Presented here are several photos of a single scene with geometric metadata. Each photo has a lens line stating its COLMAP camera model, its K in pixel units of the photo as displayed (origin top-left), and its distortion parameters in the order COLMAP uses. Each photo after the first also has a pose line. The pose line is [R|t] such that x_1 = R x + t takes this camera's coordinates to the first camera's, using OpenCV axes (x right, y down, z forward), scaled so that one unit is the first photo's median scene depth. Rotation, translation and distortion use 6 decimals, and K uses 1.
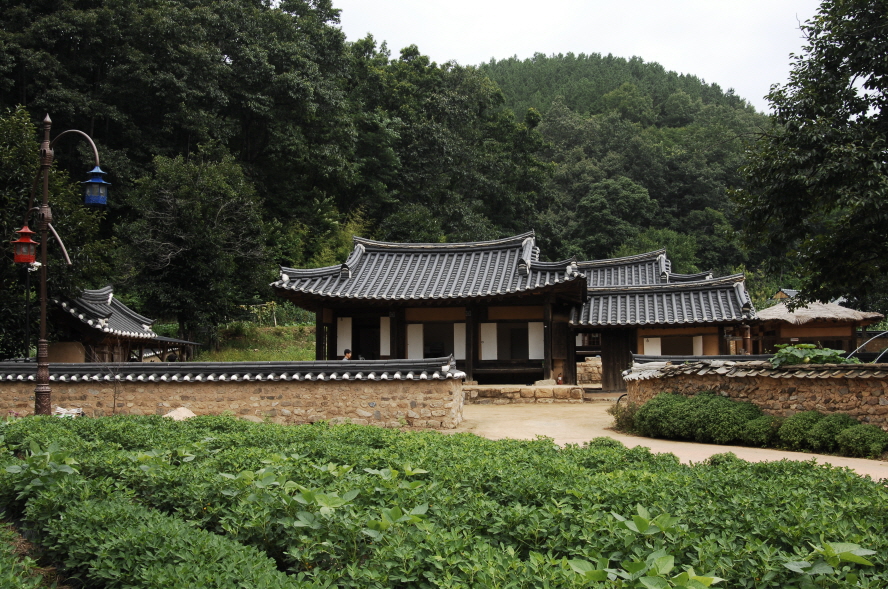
lens RADIAL K [[985.8, 0, 444.0], [0, 985.8, 294.5], [0, 0, 1]] dist [-0.026618, -0.013738]
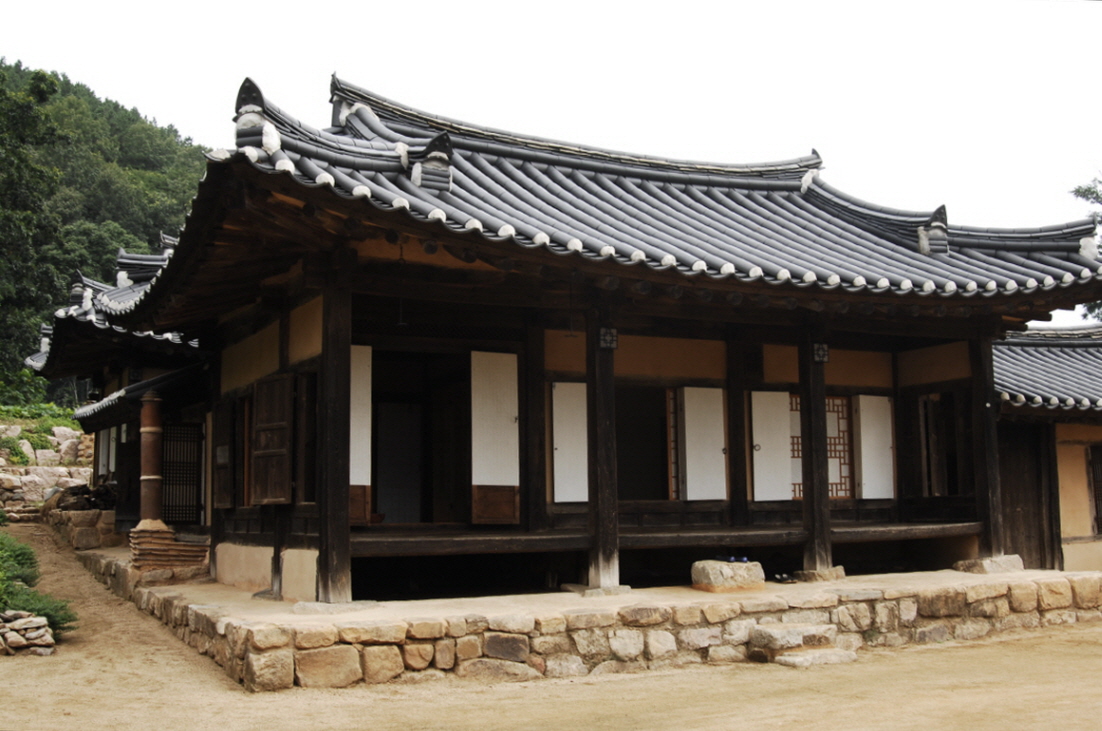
lens RADIAL K [[1223.4, 0, 551.0], [0, 1223.4, 365.5], [0, 0, 1]] dist [-0.026618, -0.013738]
pose [[0.795446, 0.061434, 0.602903, -0.095248], [-0.034960, 0.997844, -0.055553, 0.016096], [-0.605016, 0.023112, 0.795878, 0.247261]]
